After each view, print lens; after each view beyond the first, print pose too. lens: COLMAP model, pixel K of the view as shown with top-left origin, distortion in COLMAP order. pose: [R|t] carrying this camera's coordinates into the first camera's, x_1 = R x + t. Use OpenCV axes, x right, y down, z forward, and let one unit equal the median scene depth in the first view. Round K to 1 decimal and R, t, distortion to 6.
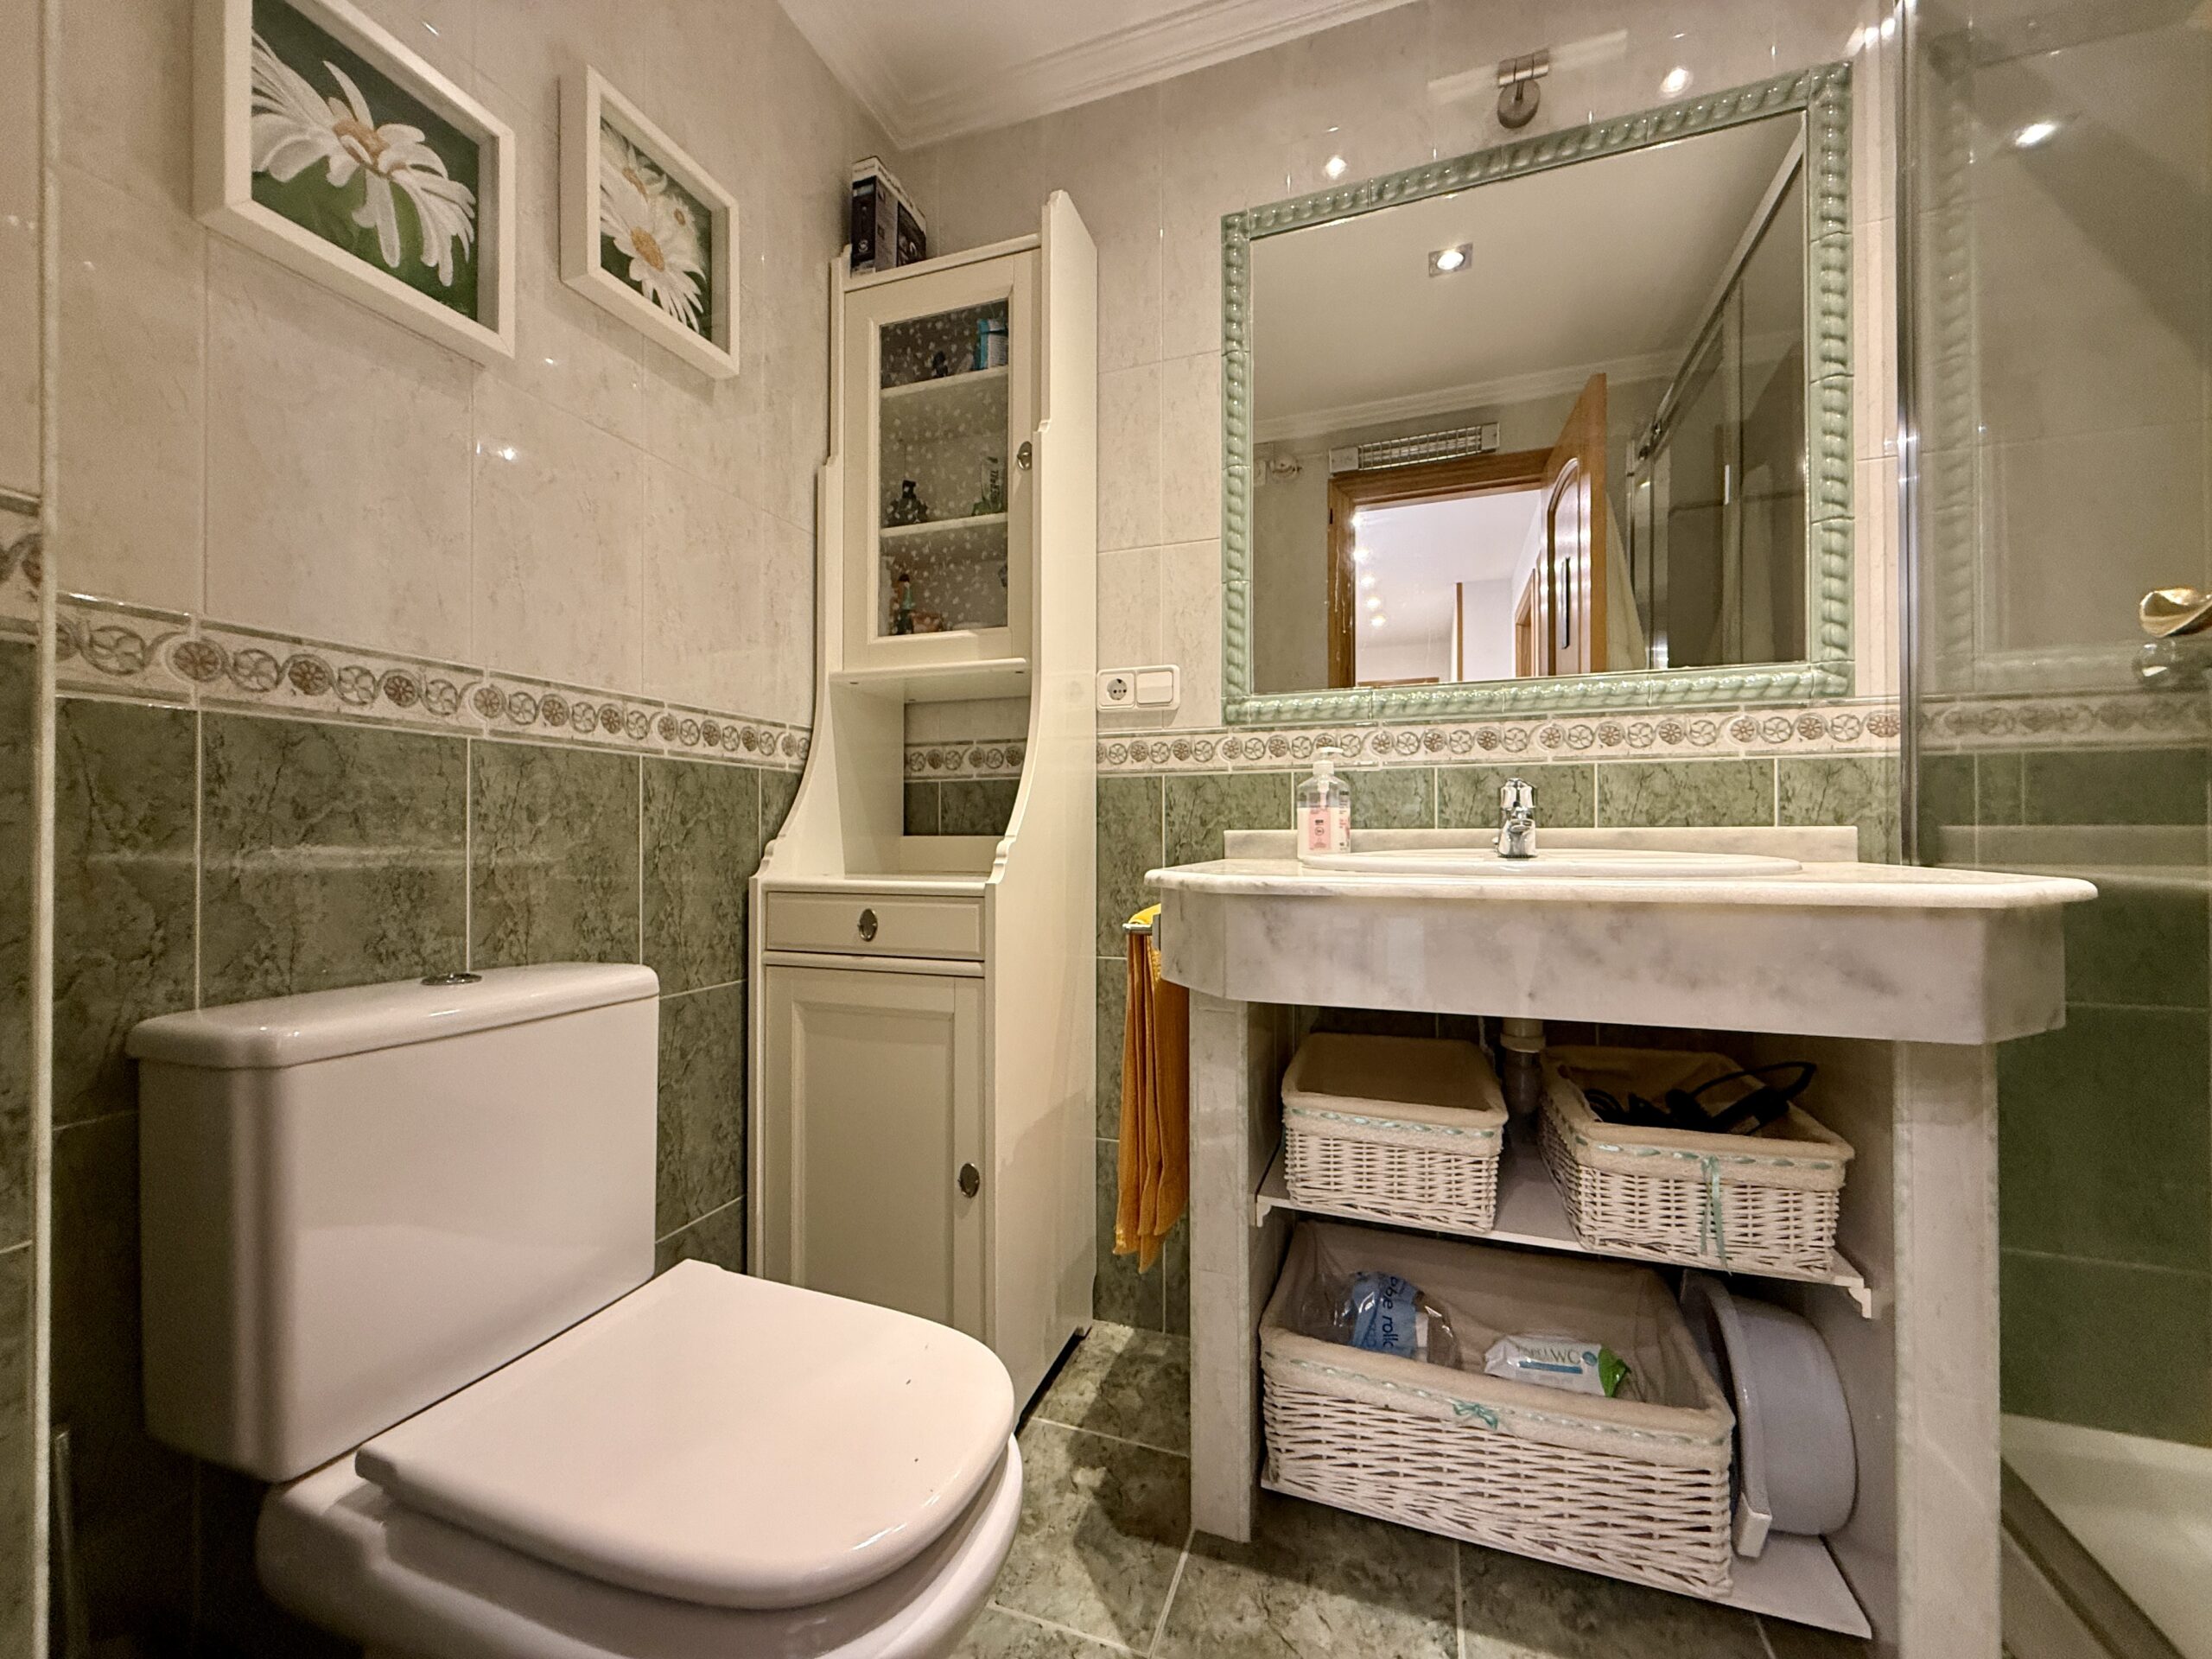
lens RADIAL K [[877.7, 0, 1097.6], [0, 877.7, 829.1], [0, 0, 1]] dist [-0.002047, 0.000133]
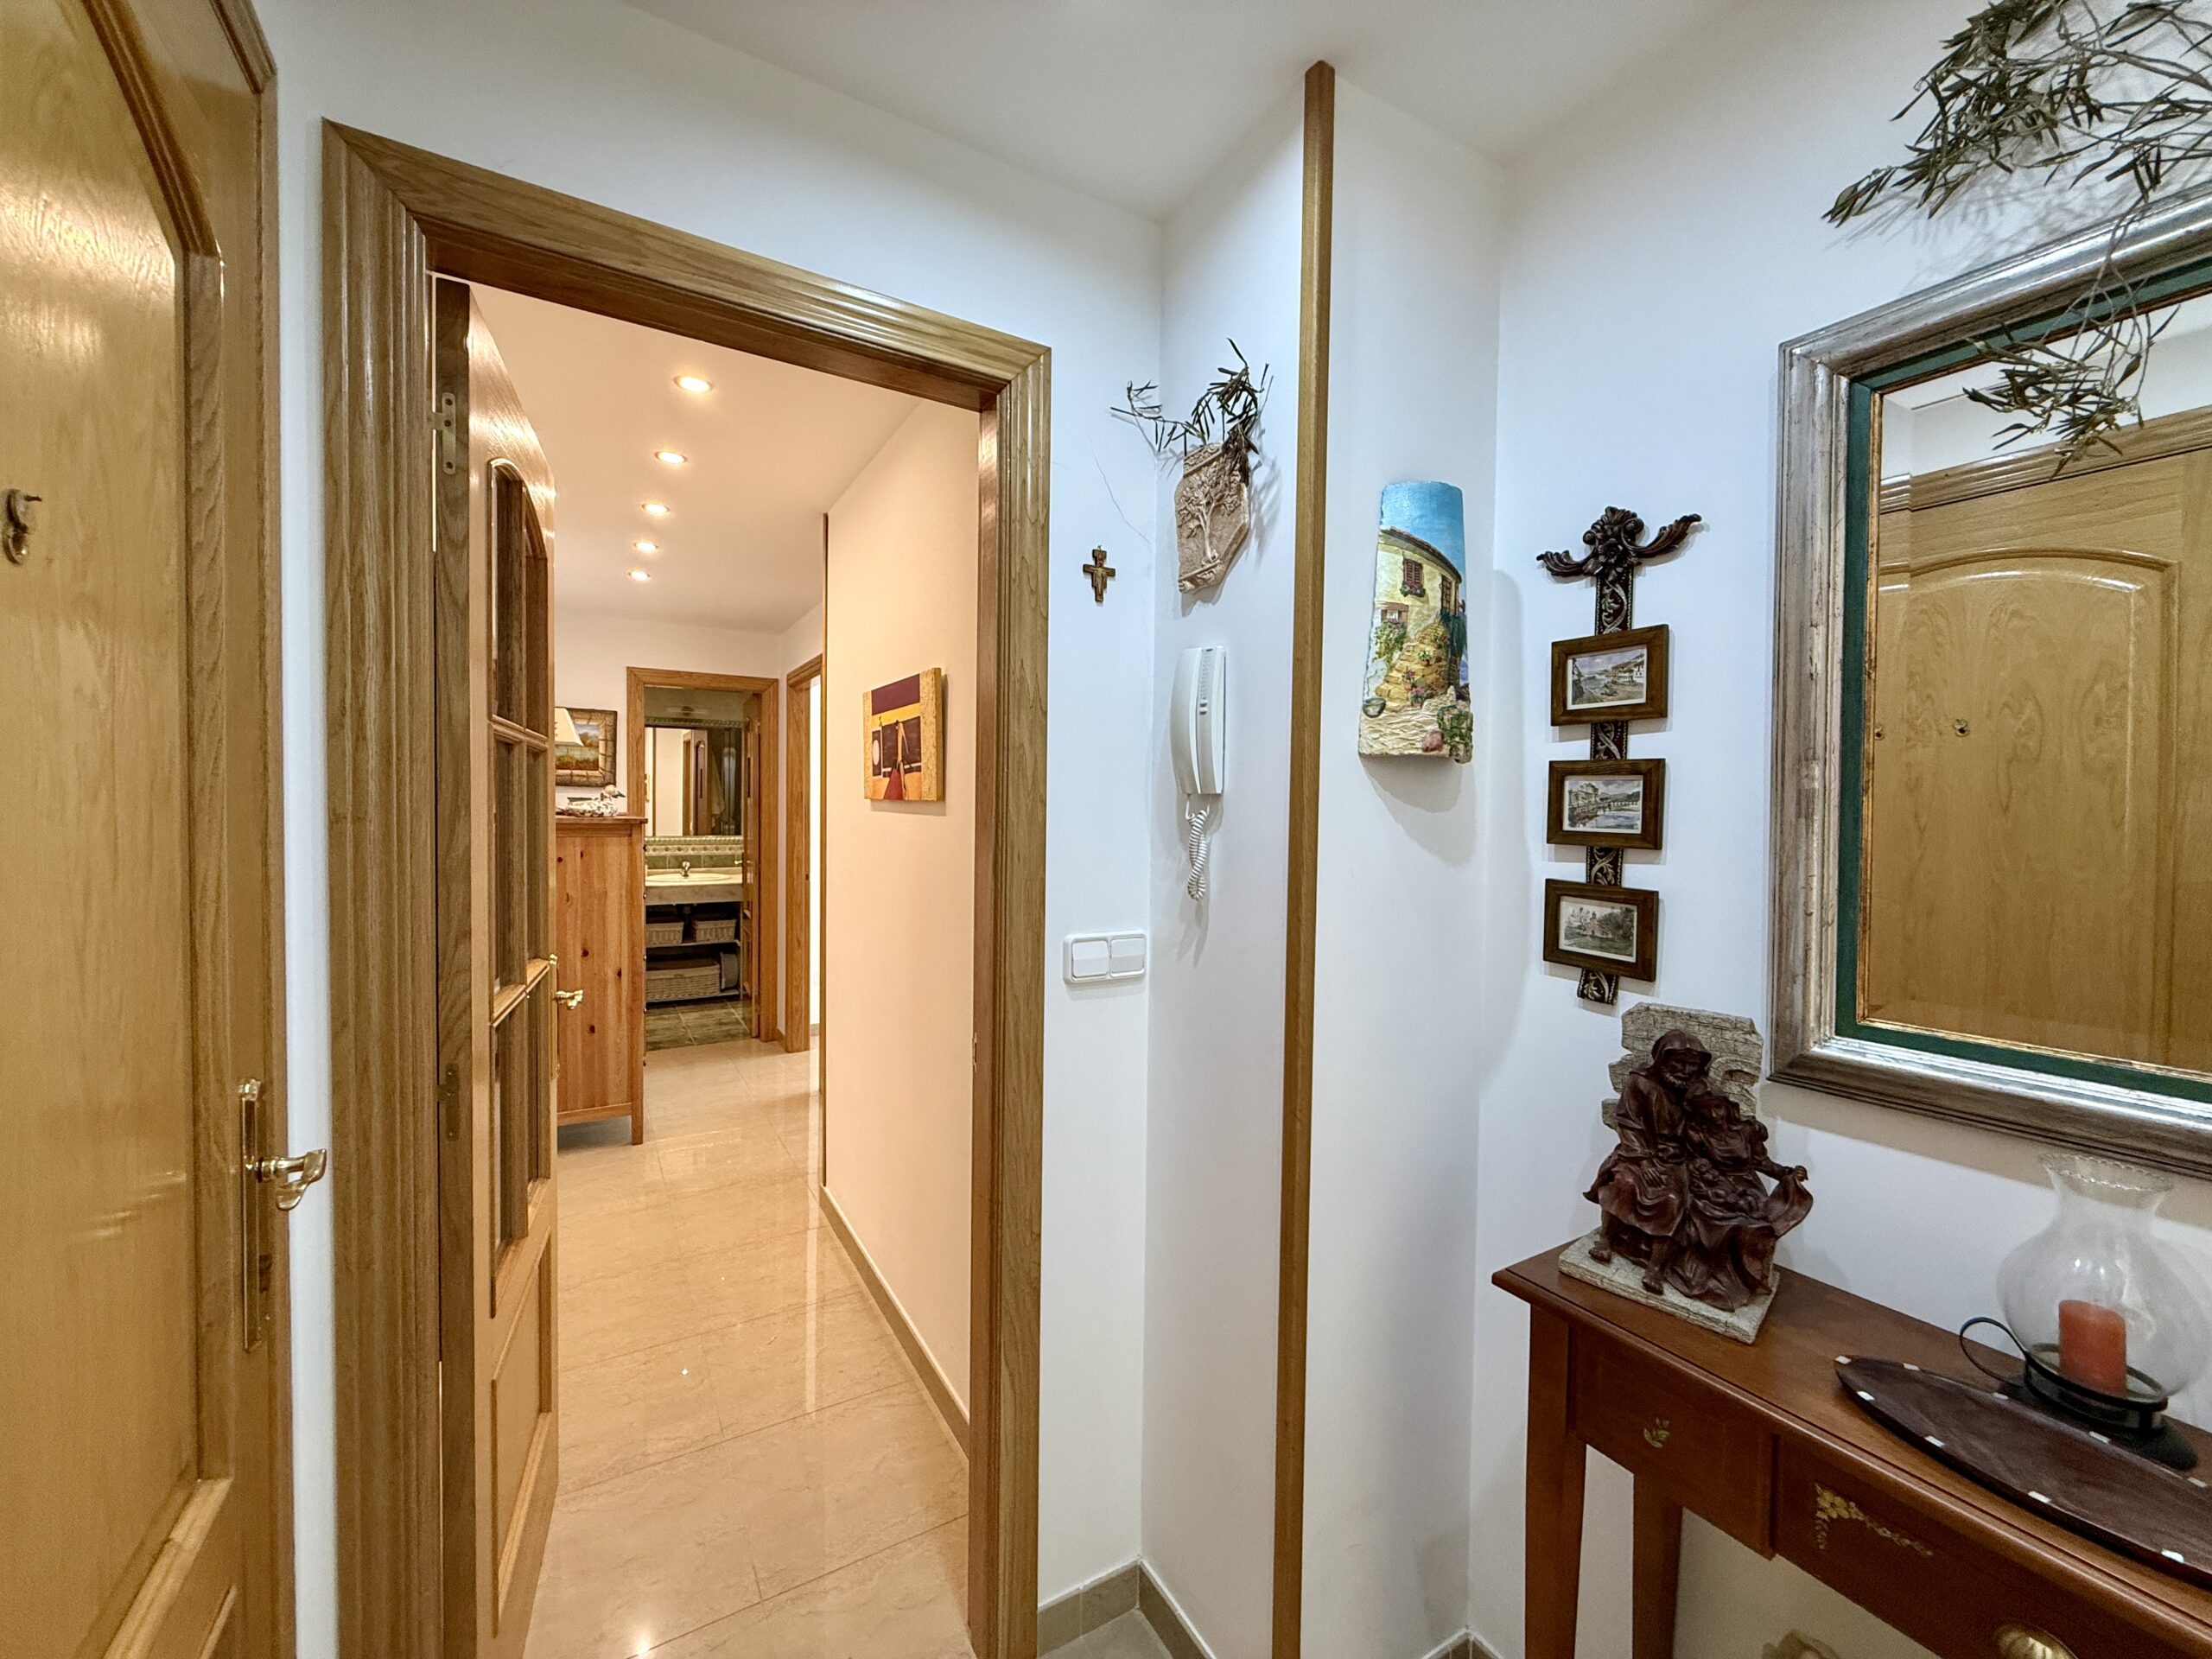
lens RADIAL K [[877.7, 0, 1096.1], [0, 877.7, 822.0], [0, 0, 1]] dist [-0.002047, 0.000133]
pose [[0.627150, -0.008976, 0.778847, -1.794273], [-0.018184, 0.999492, 0.026161, -0.414821], [-0.778686, -0.030570, 0.626669, -3.630749]]
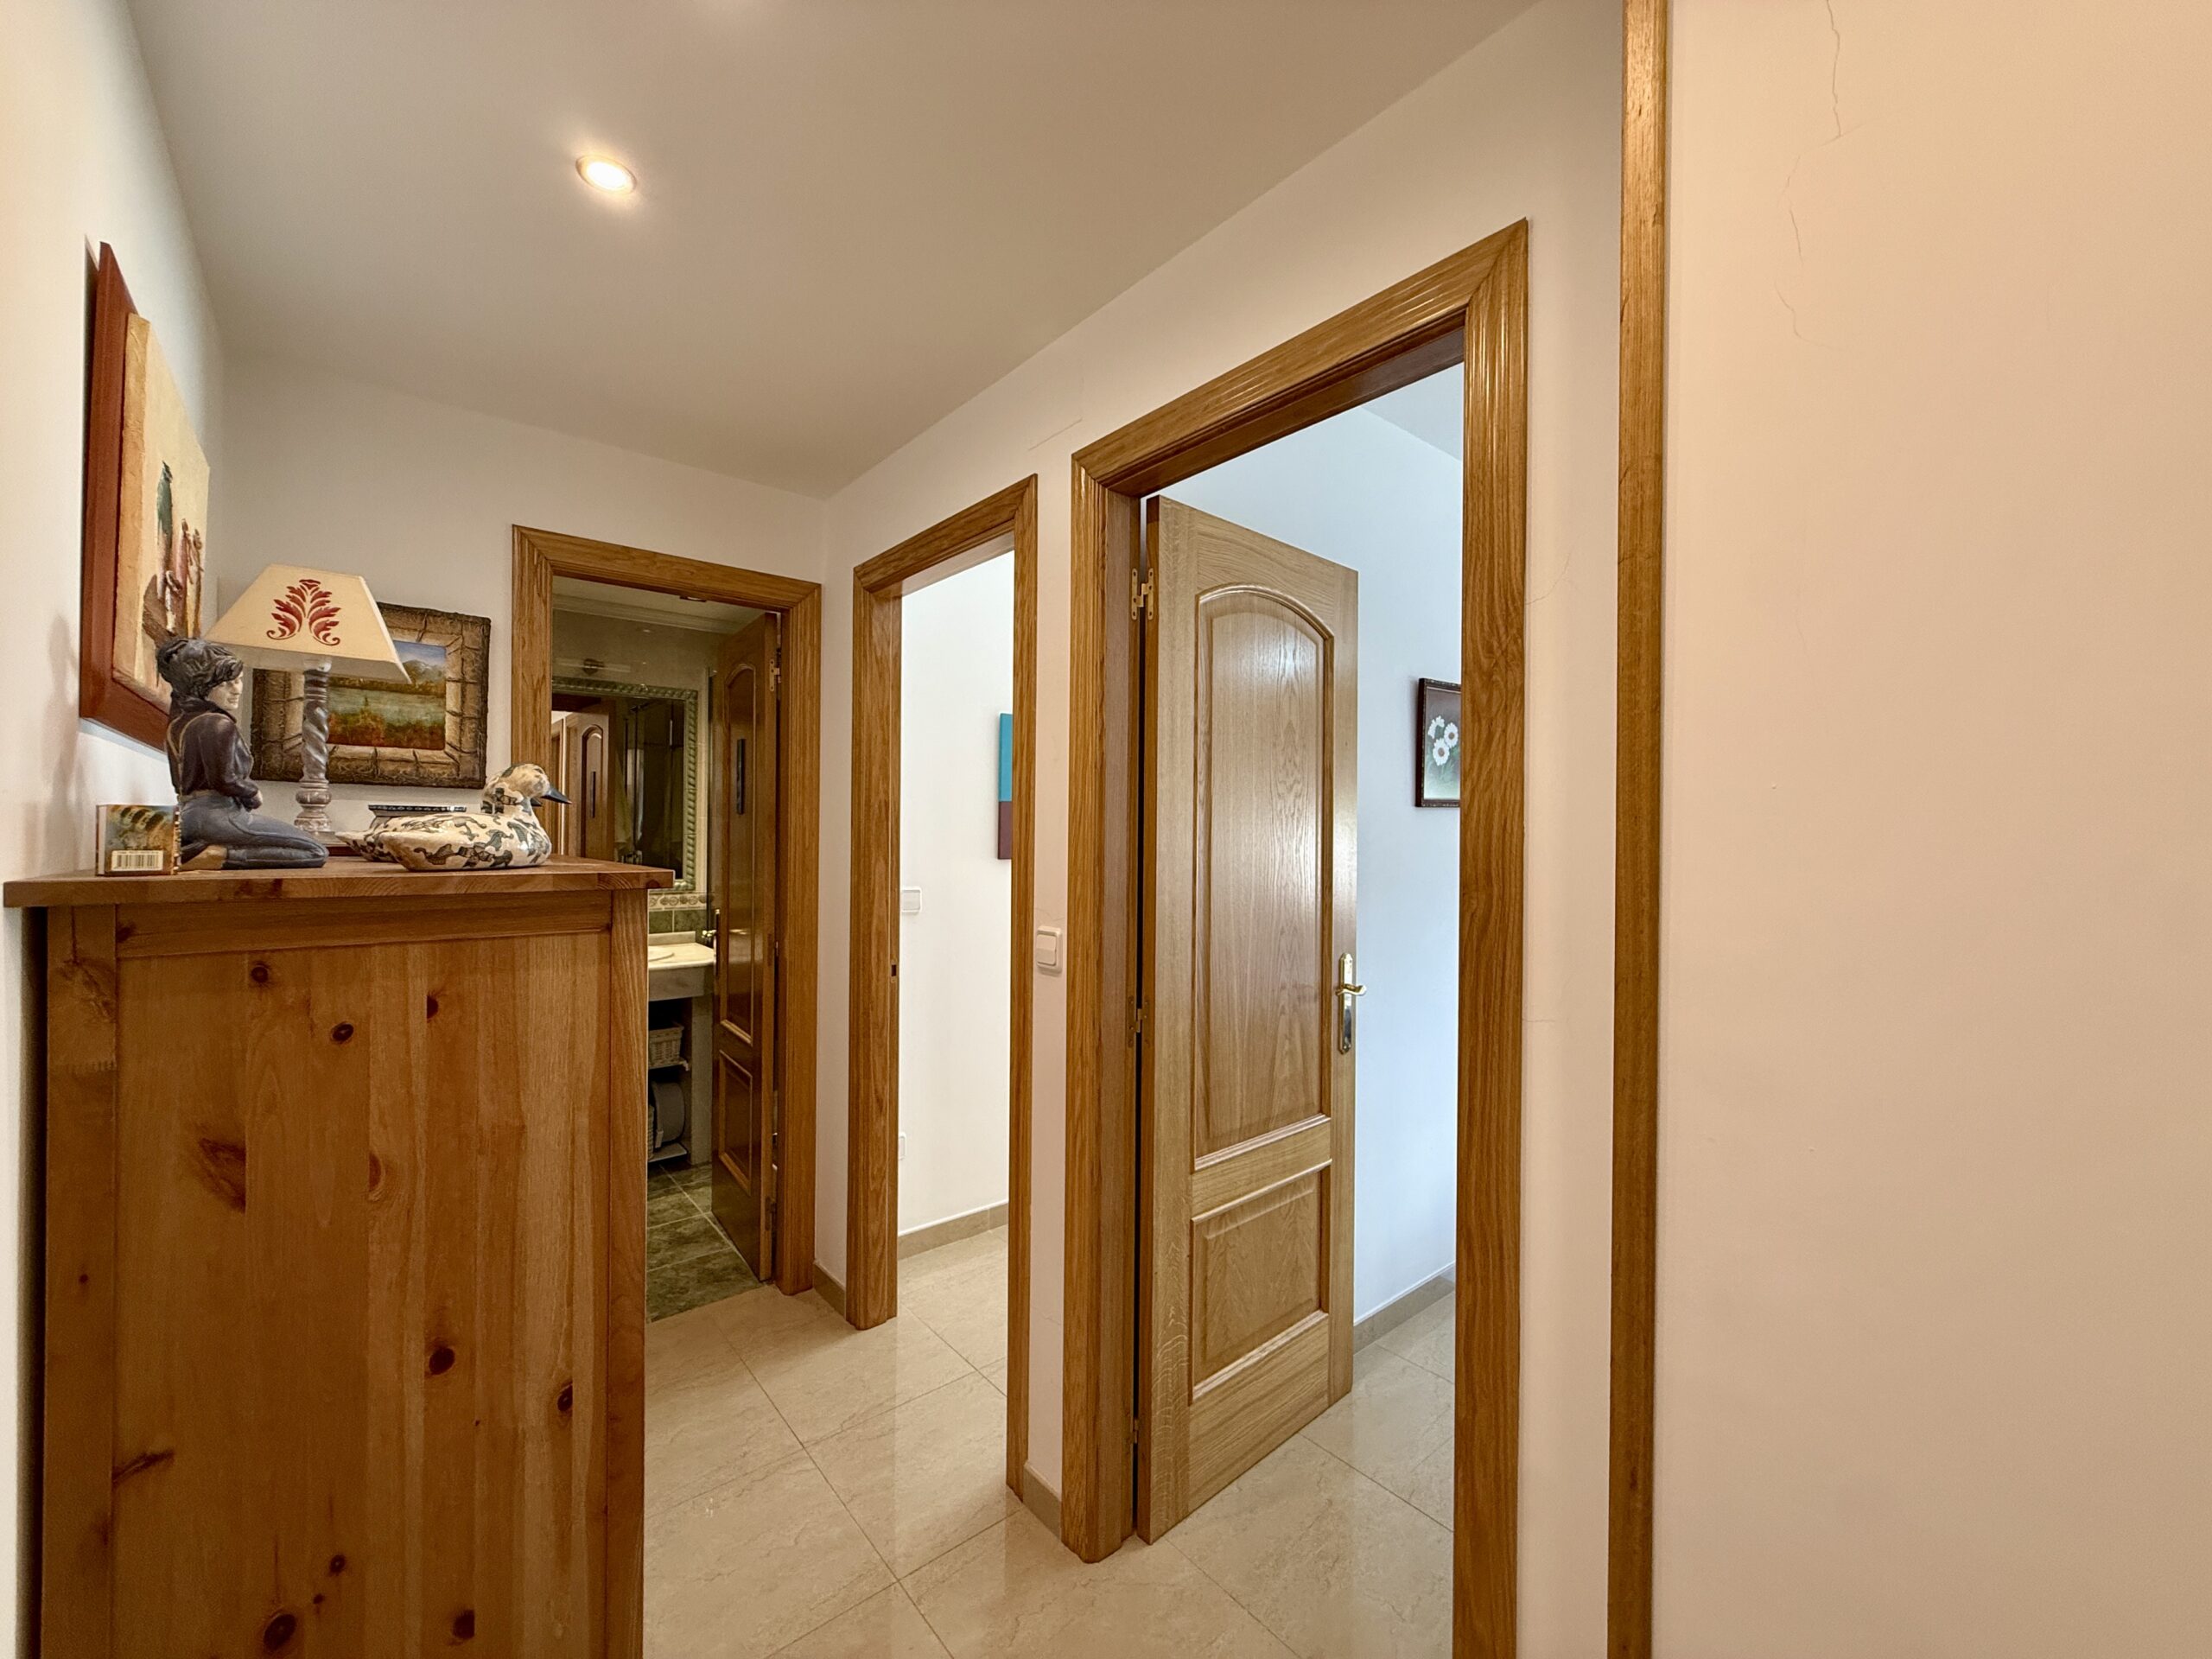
lens RADIAL K [[877.7, 0, 1101.9], [0, 877.7, 824.4], [0, 0, 1]] dist [-0.002047, 0.000133]
pose [[0.490456, 0.008556, 0.871424, -1.107941], [-0.015993, 0.999872, -0.000816, -0.380095], [-0.871319, -0.013536, 0.490530, -1.713251]]
